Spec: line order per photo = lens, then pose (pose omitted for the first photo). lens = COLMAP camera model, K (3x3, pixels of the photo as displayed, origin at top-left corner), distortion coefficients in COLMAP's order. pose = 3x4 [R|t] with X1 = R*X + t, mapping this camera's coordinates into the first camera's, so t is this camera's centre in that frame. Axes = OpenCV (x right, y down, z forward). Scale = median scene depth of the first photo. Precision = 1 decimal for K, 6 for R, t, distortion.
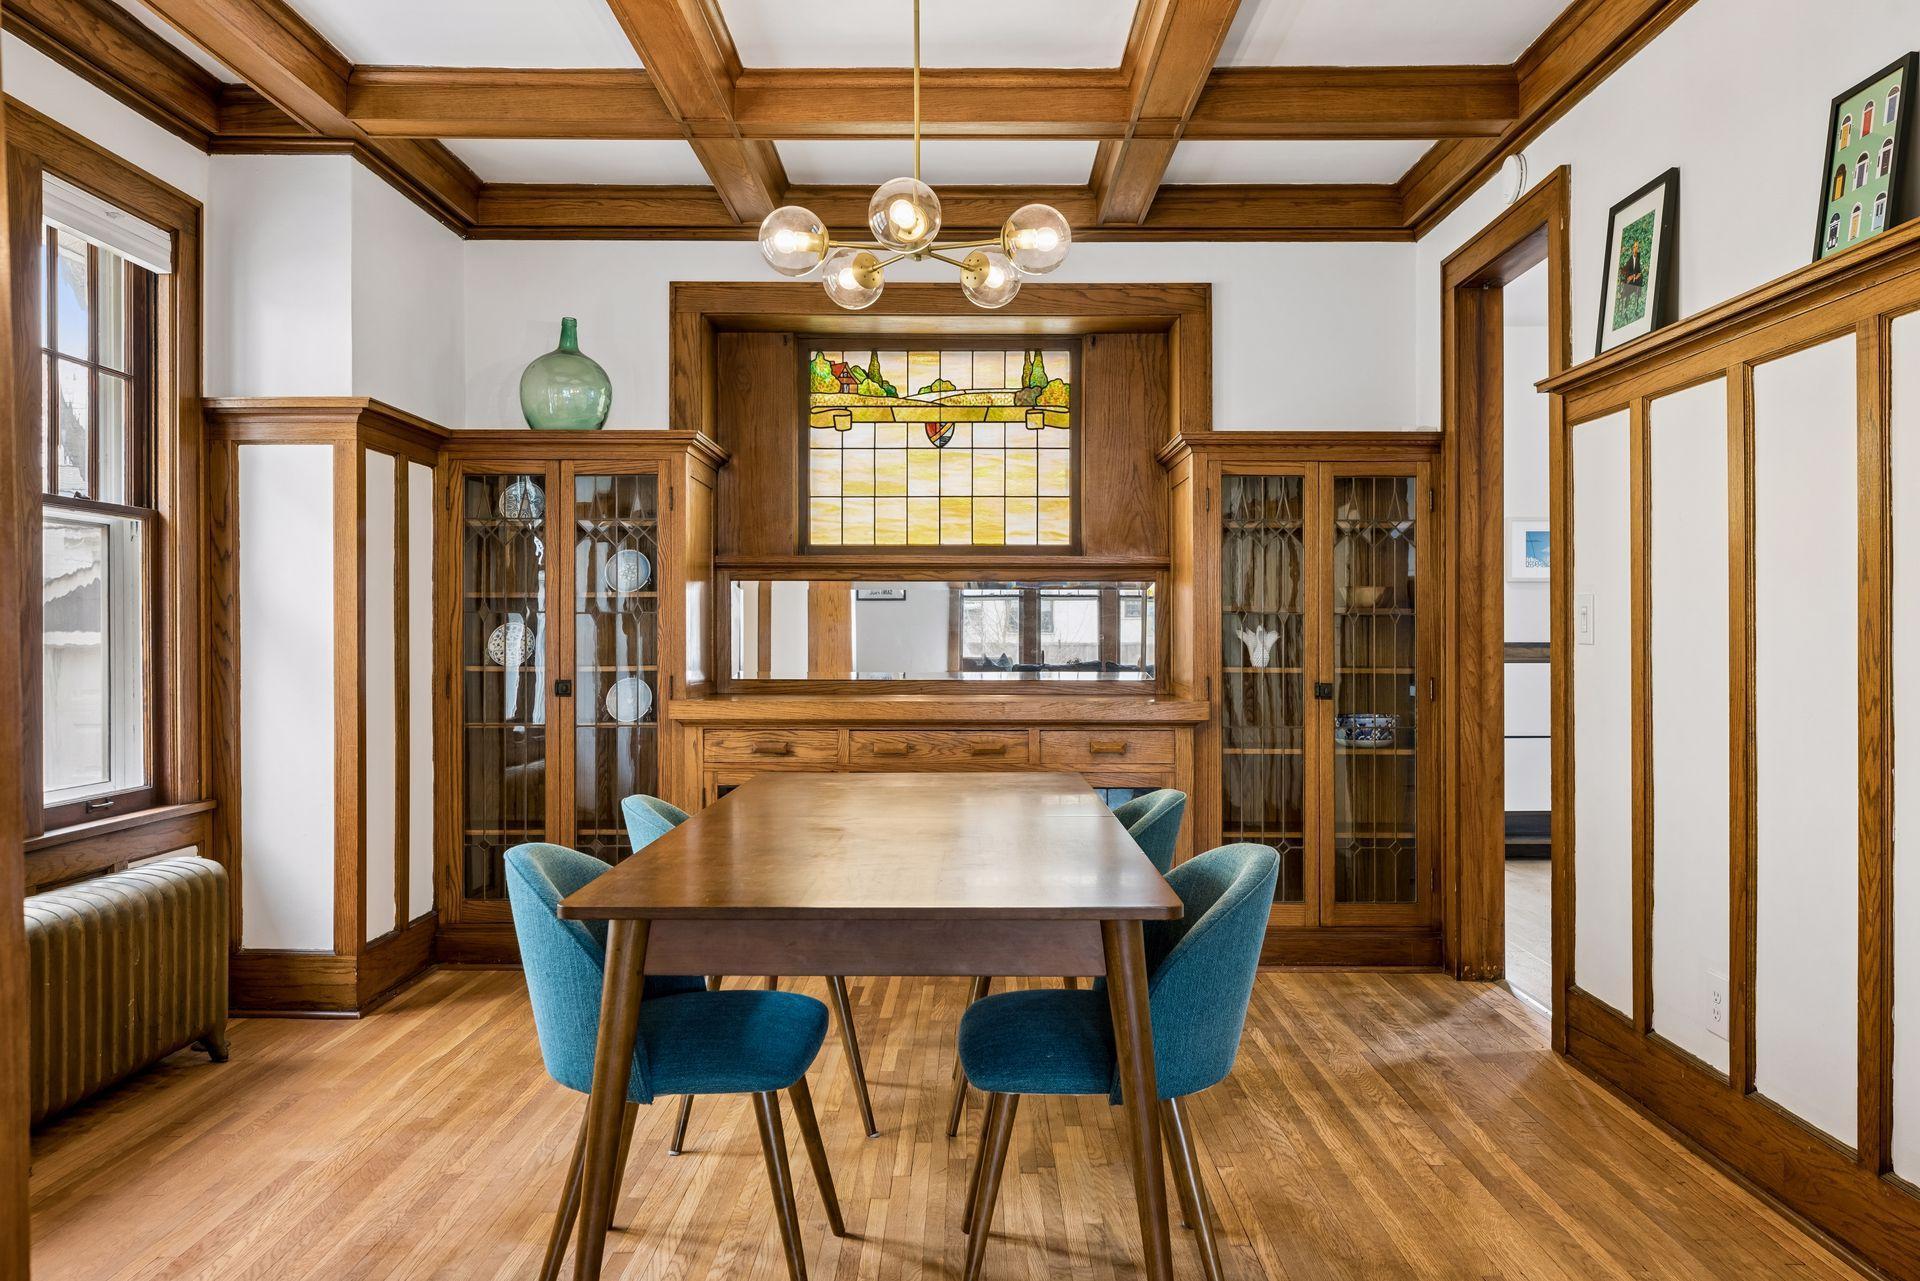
lens RADIAL K [[906.4, 0, 969.6], [0, 906.4, 632.2], [0, 0, 1]] dist [-0.003950, -0.000484]
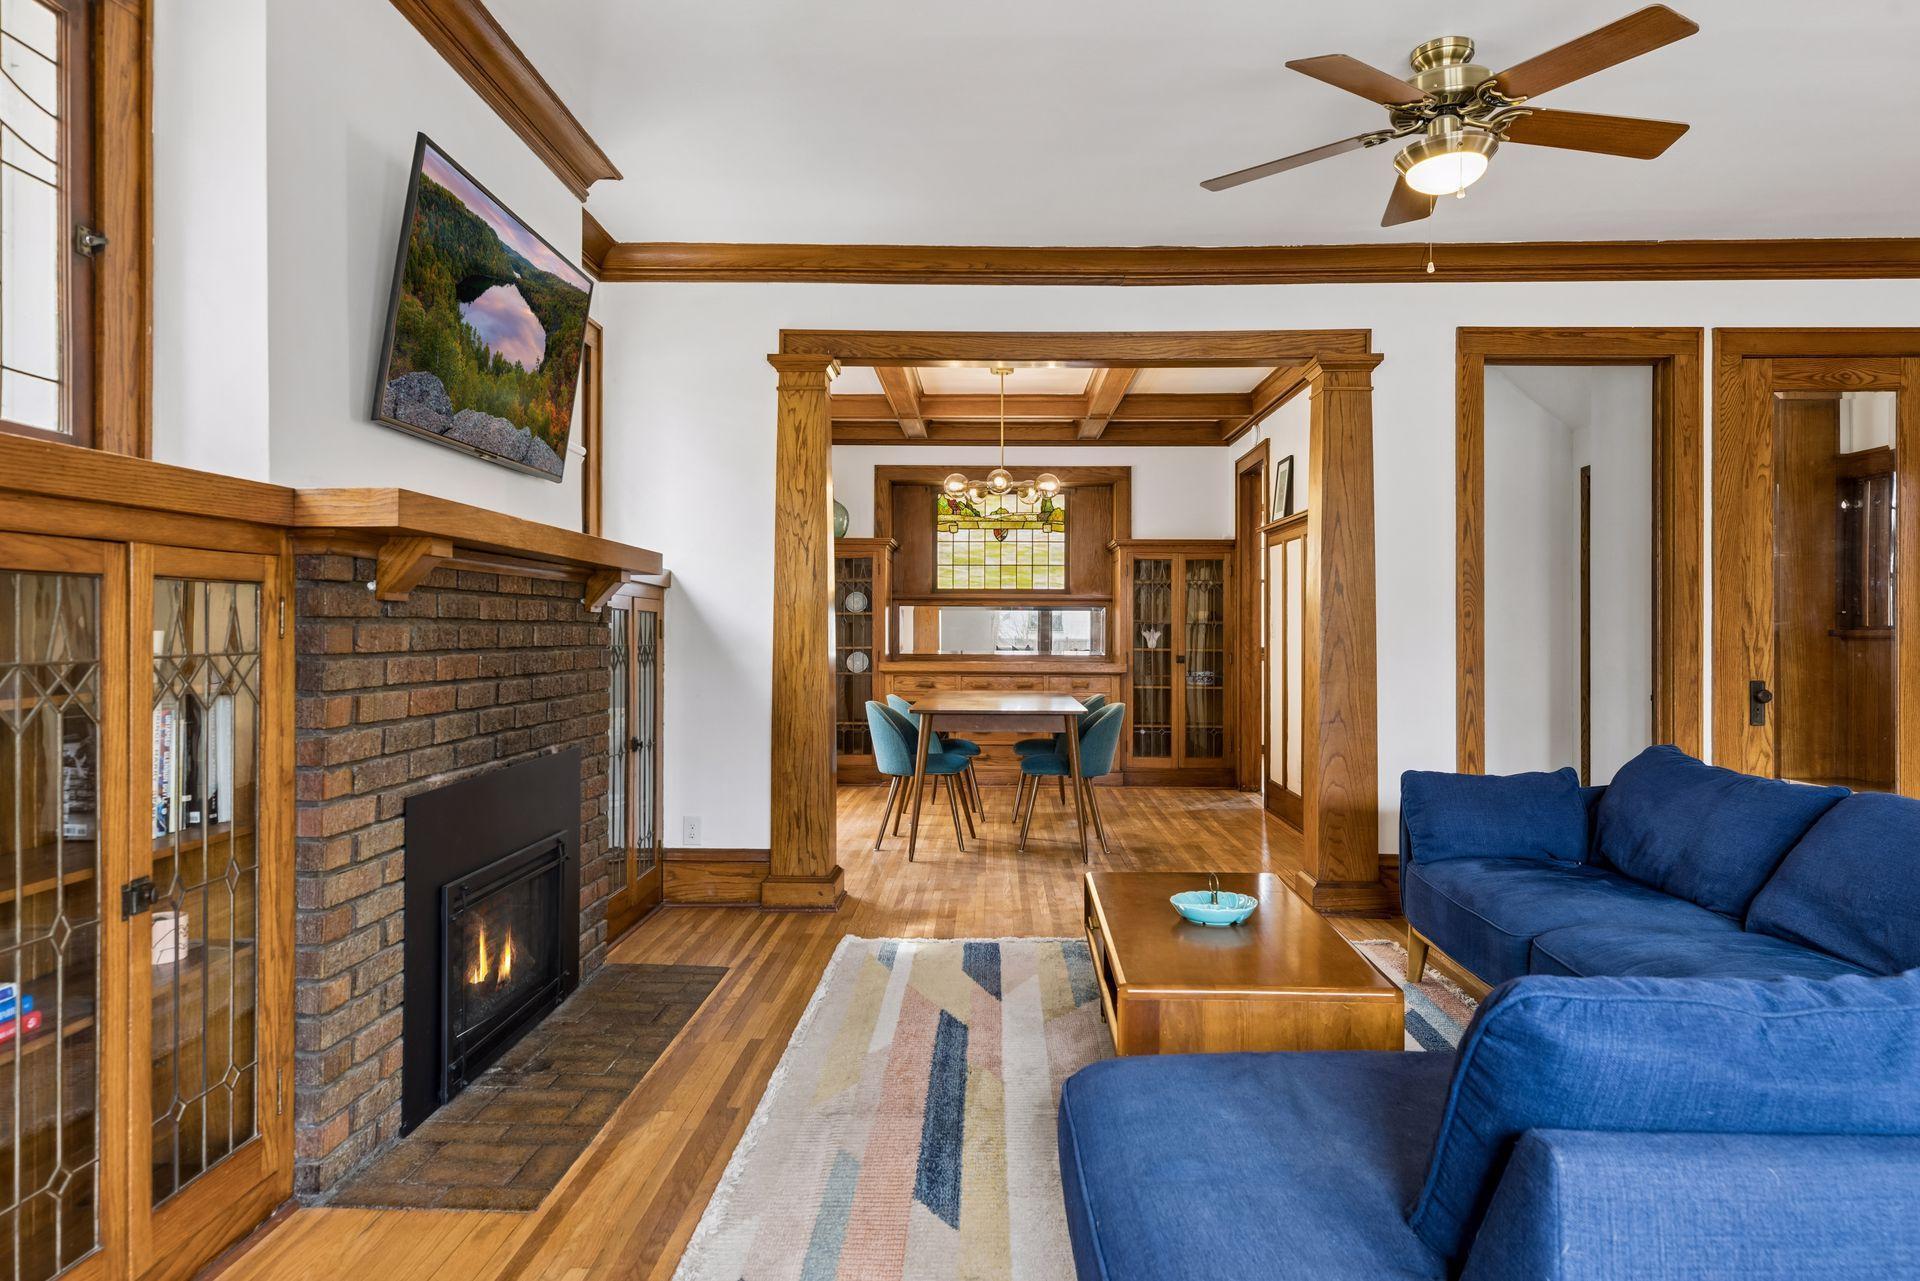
lens RADIAL K [[1195.6, 0, 949.6], [0, 1195.6, 631.8], [0, 0, 1]] dist [0.000149, -0.000341]
pose [[0.999880, 0.003680, -0.015026, -0.112425], [-0.003667, 0.999993, 0.000902, -0.001310], [0.015029, -0.000847, 0.999887, -1.788371]]
